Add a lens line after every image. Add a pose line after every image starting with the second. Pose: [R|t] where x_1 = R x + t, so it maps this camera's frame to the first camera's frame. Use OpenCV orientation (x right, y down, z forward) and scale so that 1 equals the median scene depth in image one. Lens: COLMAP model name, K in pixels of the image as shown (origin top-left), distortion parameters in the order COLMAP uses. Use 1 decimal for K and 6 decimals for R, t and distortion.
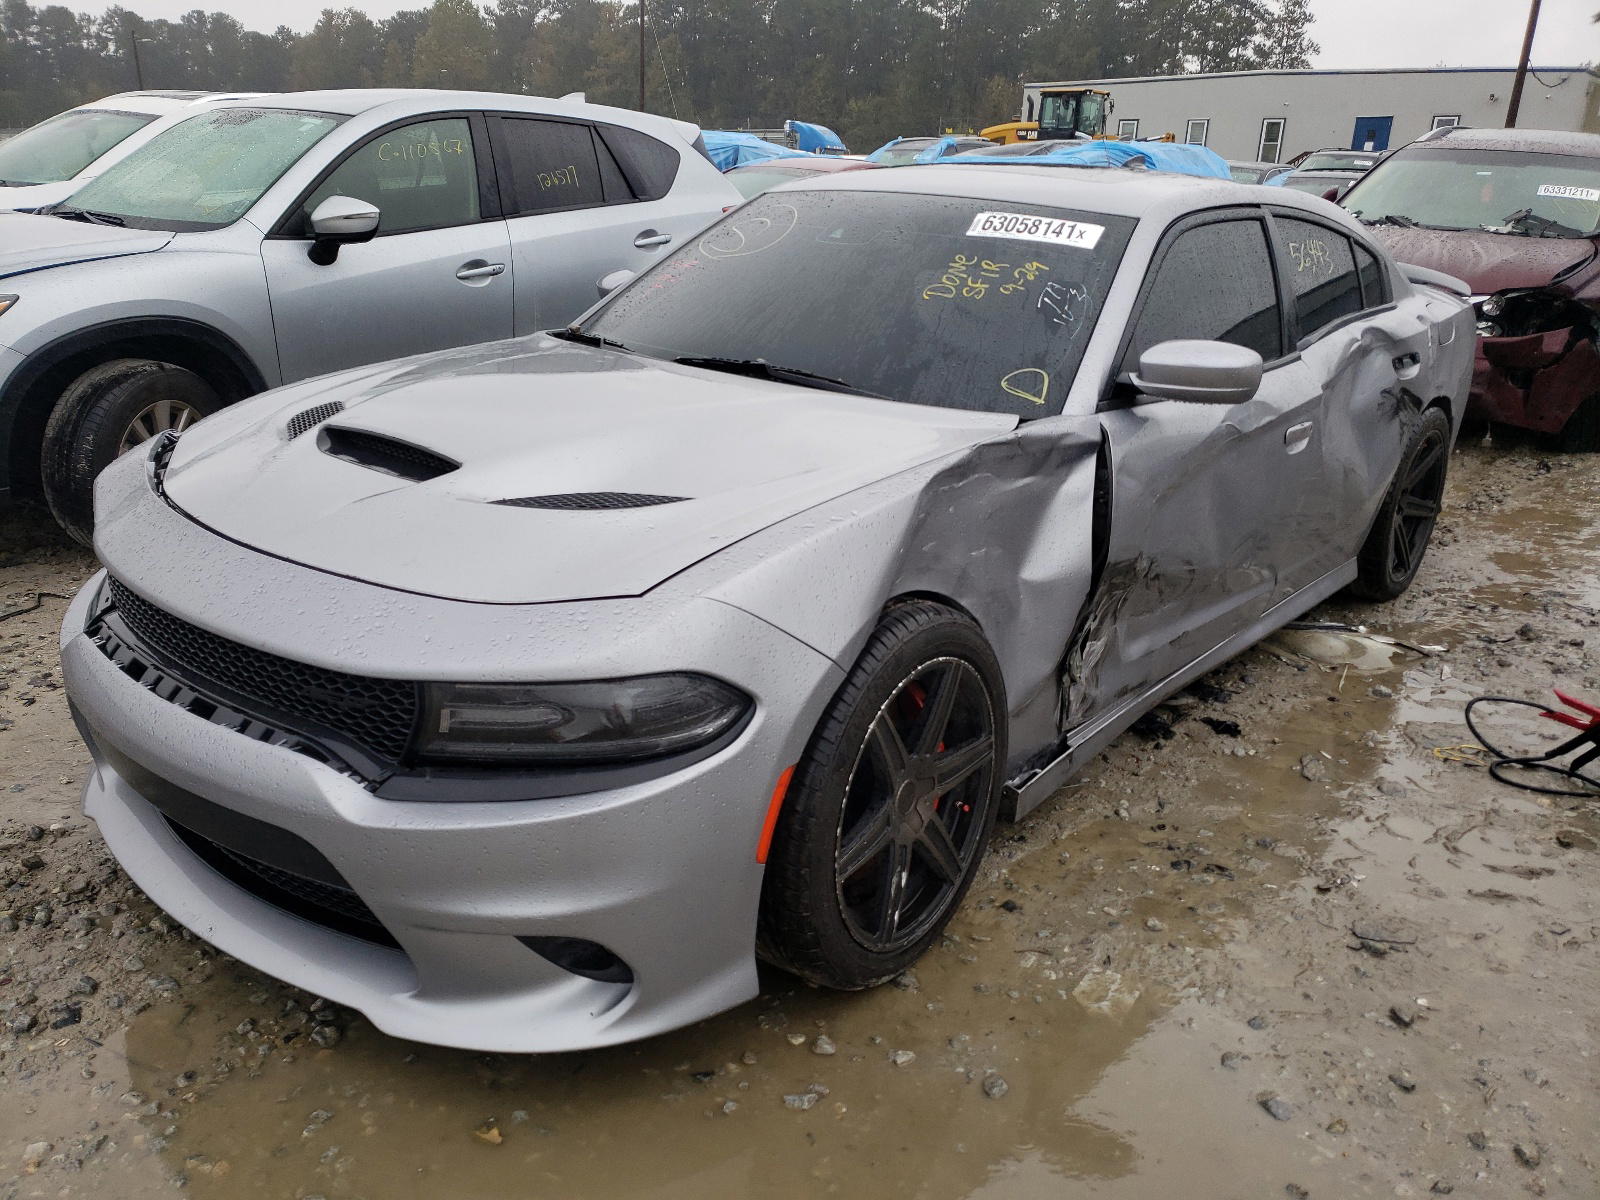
lens RADIAL K [[1279.6, 0, 799.5], [0, 1279.6, 491.4], [0, 0, 1]] dist [-0.005124, 0.055059]
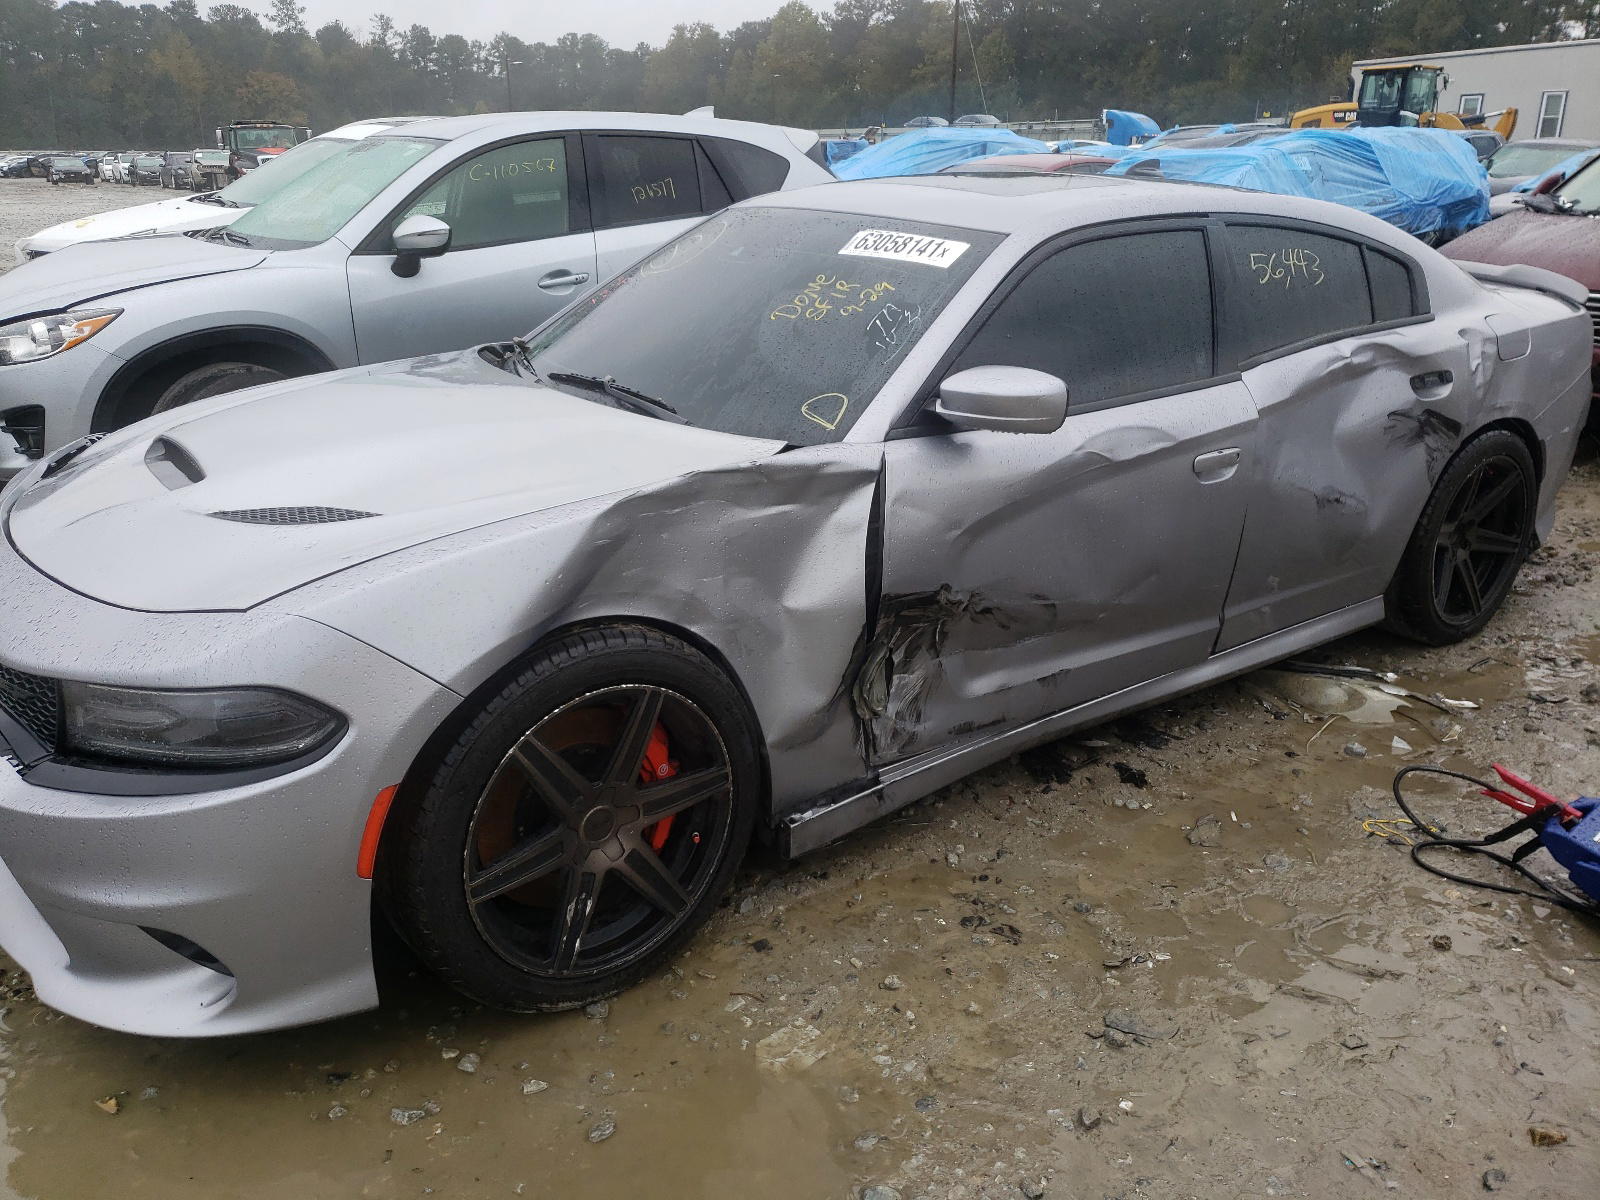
lens RADIAL K [[1259.4, 0, 805.4], [0, 1259.4, 441.8], [0, 0, 1]] dist [0.060561, -0.090106]
pose [[0.970869, 0.024849, -0.238320, 0.348781], [-0.031904, 0.999158, -0.025791, -0.028975], [0.237478, 0.032643, 0.970844, 0.048161]]
